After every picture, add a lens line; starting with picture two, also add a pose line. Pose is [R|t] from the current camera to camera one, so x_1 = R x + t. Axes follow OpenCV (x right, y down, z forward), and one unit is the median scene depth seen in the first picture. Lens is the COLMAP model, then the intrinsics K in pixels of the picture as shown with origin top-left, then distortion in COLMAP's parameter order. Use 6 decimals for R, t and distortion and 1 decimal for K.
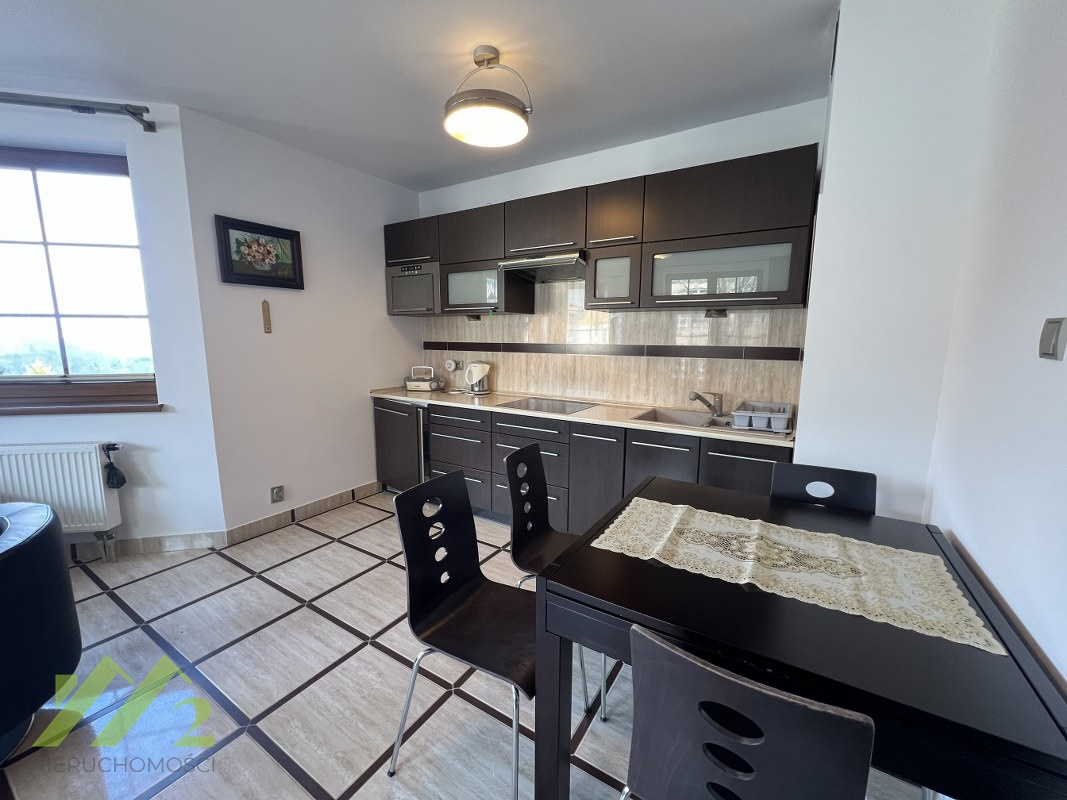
lens RADIAL K [[430.2, 0, 534.9], [0, 430.2, 400.4], [0, 0, 1]] dist [0.000501, 0.000570]
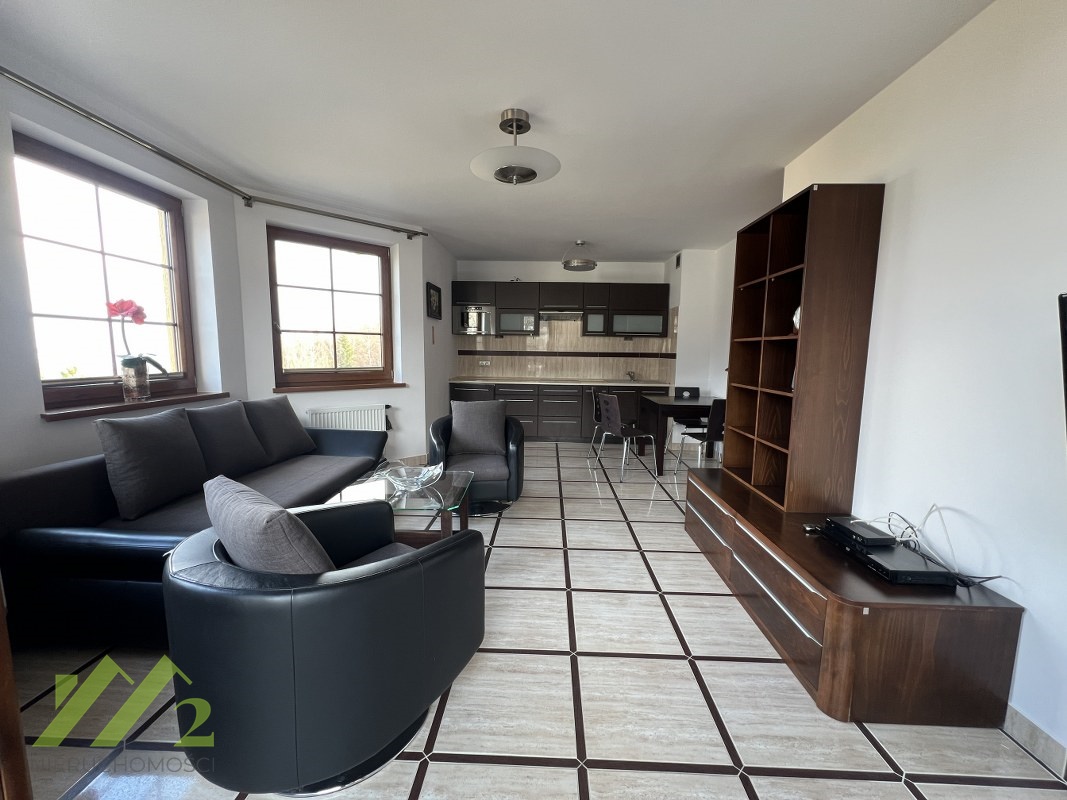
lens RADIAL K [[430.2, 0, 534.9], [0, 430.2, 400.4], [0, 0, 1]] dist [0.000501, 0.000570]
pose [[0.868028, -0.050944, 0.493894, -1.268079], [0.065250, 0.997800, -0.011757, 0.138697], [-0.492208, 0.042432, 0.869443, -0.833222]]
